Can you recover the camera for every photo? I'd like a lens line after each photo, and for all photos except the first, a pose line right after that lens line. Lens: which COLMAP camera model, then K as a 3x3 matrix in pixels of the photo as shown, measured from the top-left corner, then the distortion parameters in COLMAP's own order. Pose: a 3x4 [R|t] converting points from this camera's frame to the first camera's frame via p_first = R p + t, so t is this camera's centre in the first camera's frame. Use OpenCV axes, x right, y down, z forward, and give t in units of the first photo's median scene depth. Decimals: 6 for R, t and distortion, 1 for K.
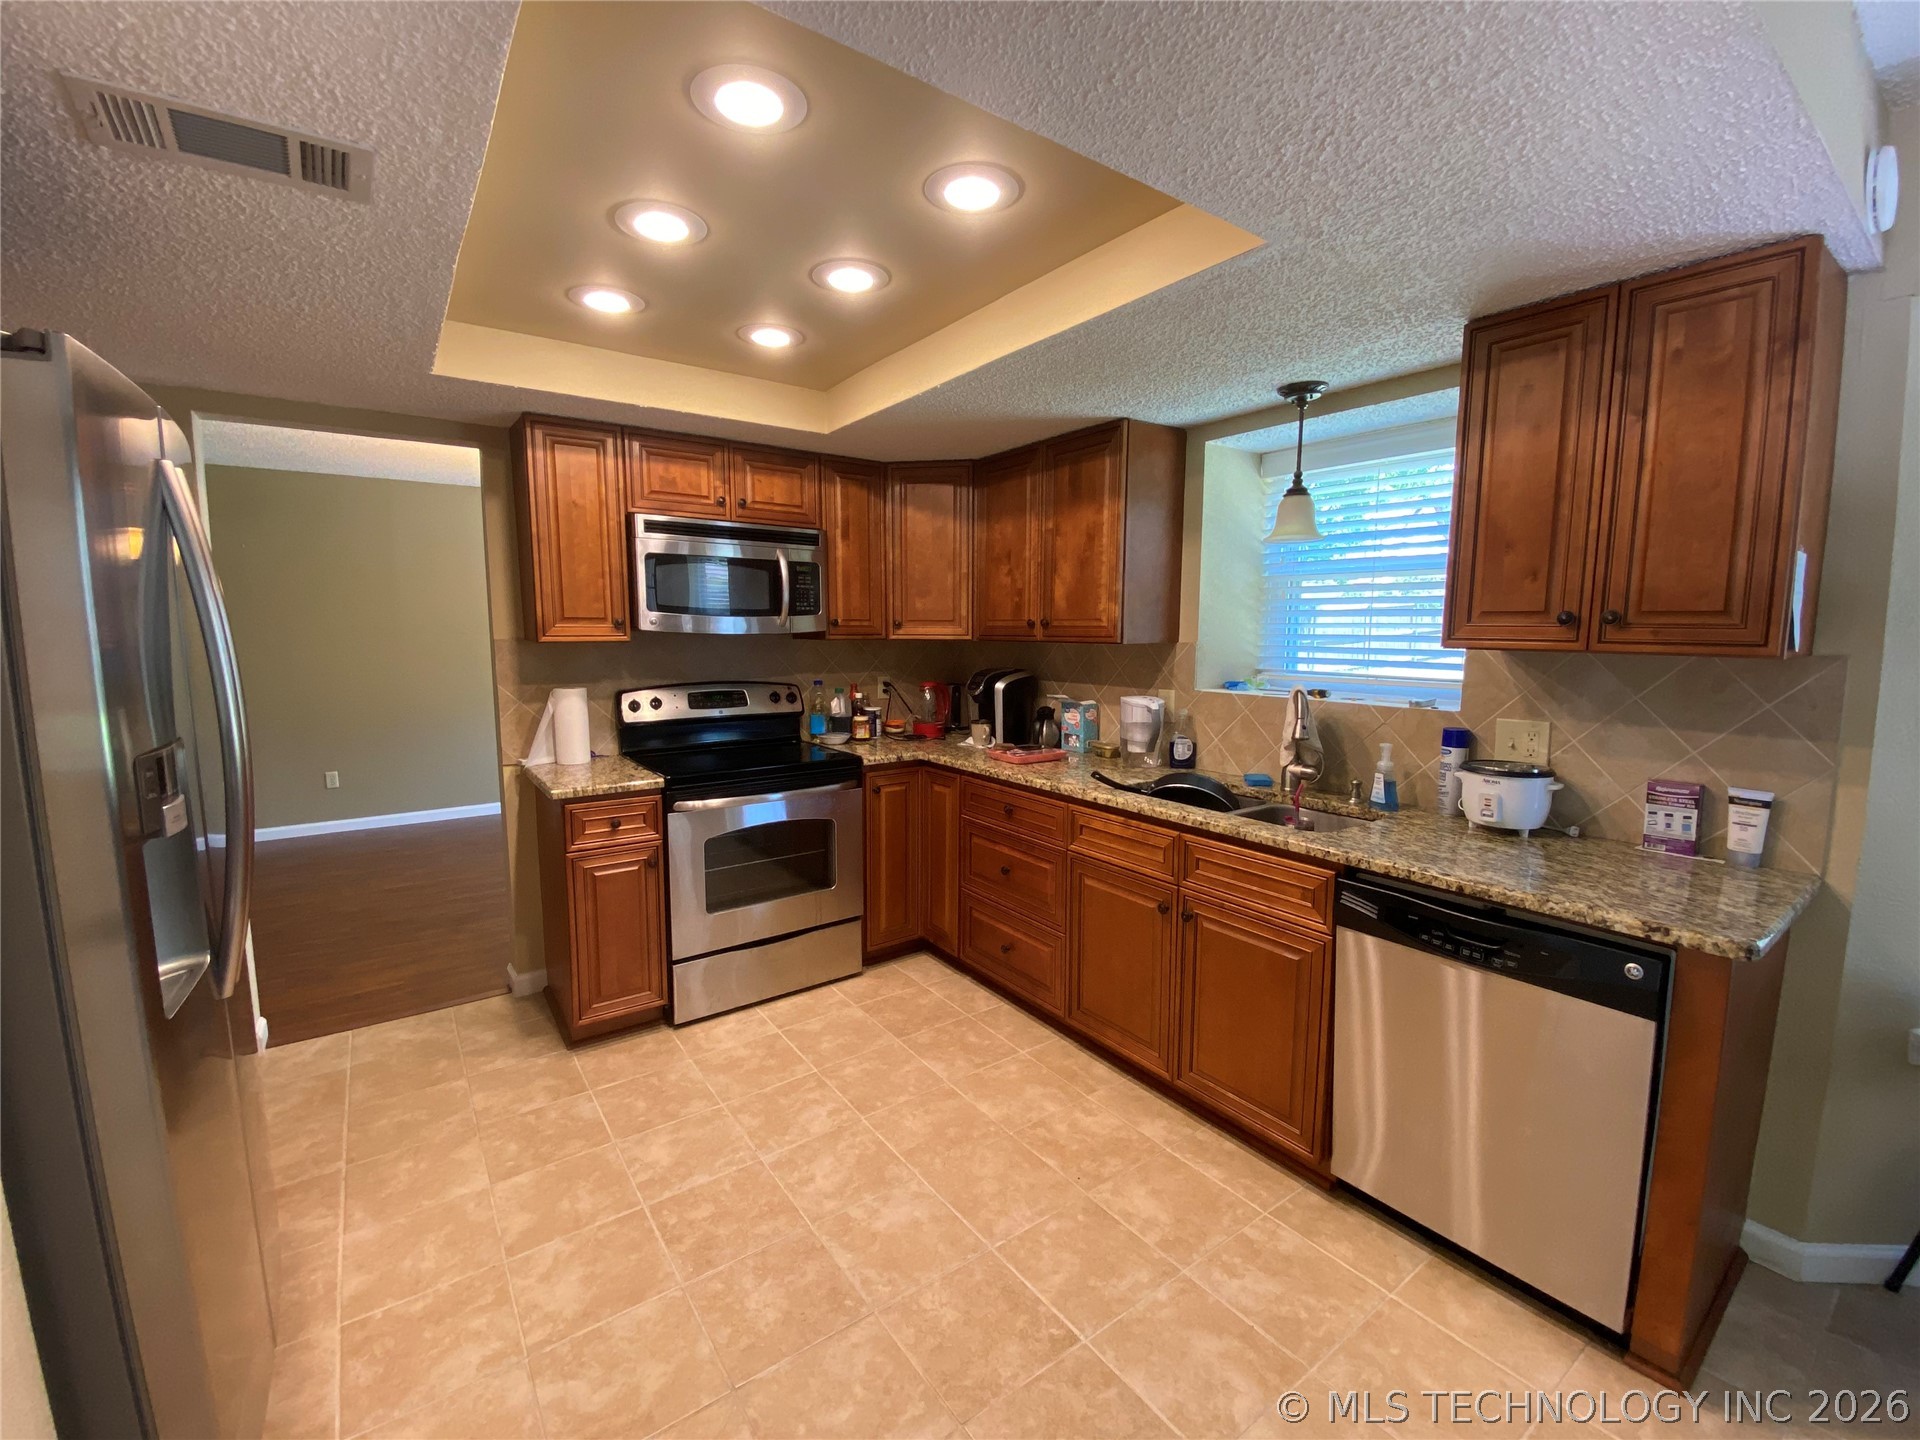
lens RADIAL K [[771.6, 0, 960.0], [0, 771.6, 720.0], [0, 0, 1]] dist [0.003675, -0.000373]
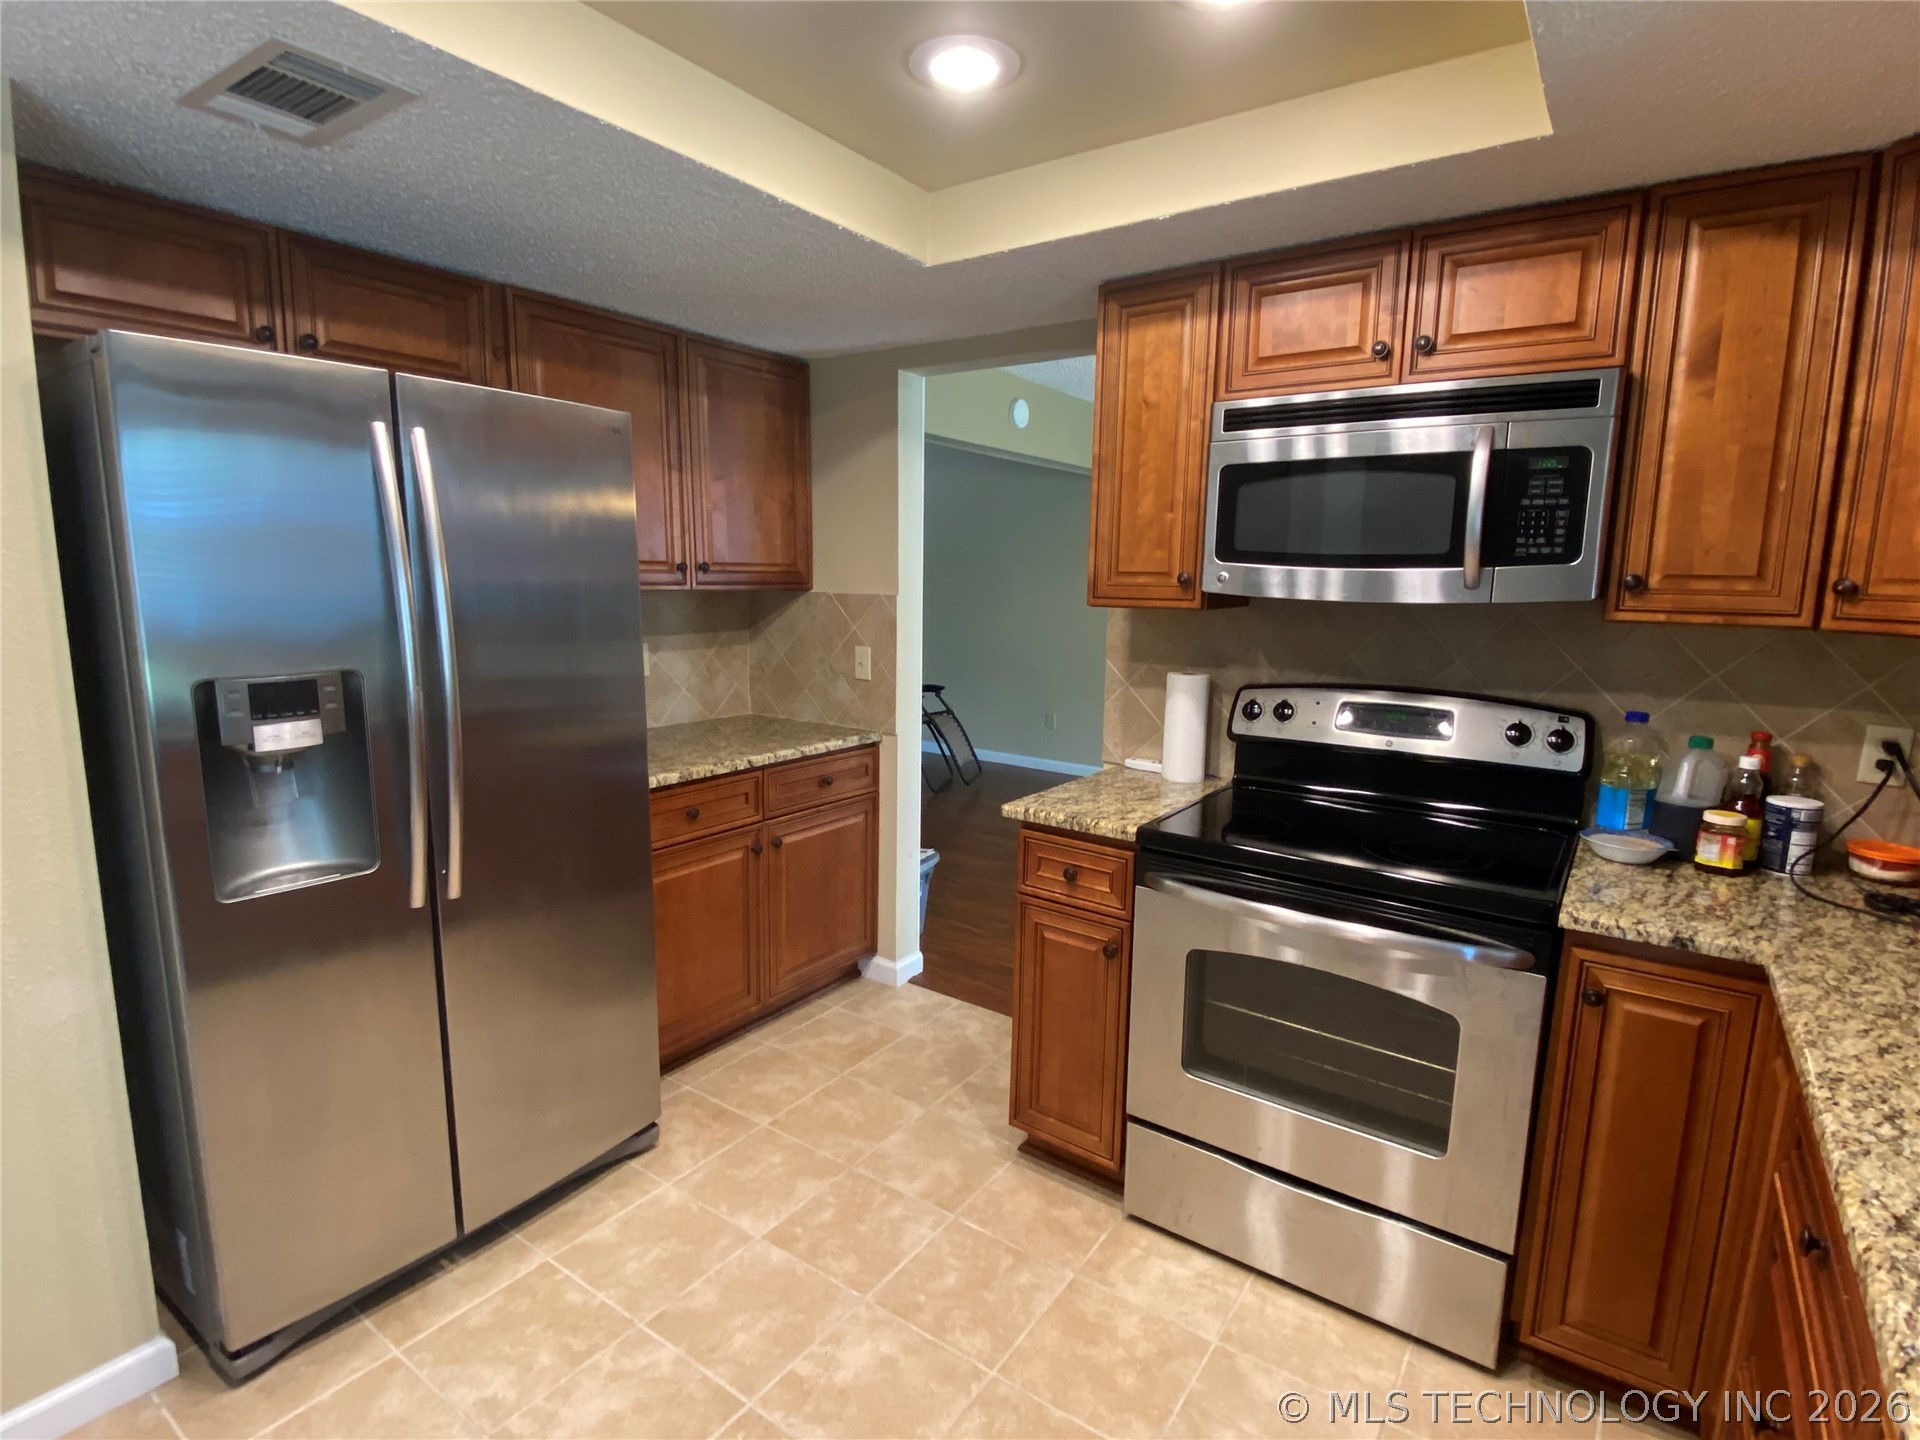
lens RADIAL K [[951.9, 0, 960.0], [0, 951.9, 720.0], [0, 0, 1]] dist [0.044251, -0.035395]
pose [[0.343649, 0.147758, -0.927401, 0.260314], [-0.129419, 0.985573, 0.109069, -0.073150], [0.930138, 0.082542, 0.357814, 0.555186]]
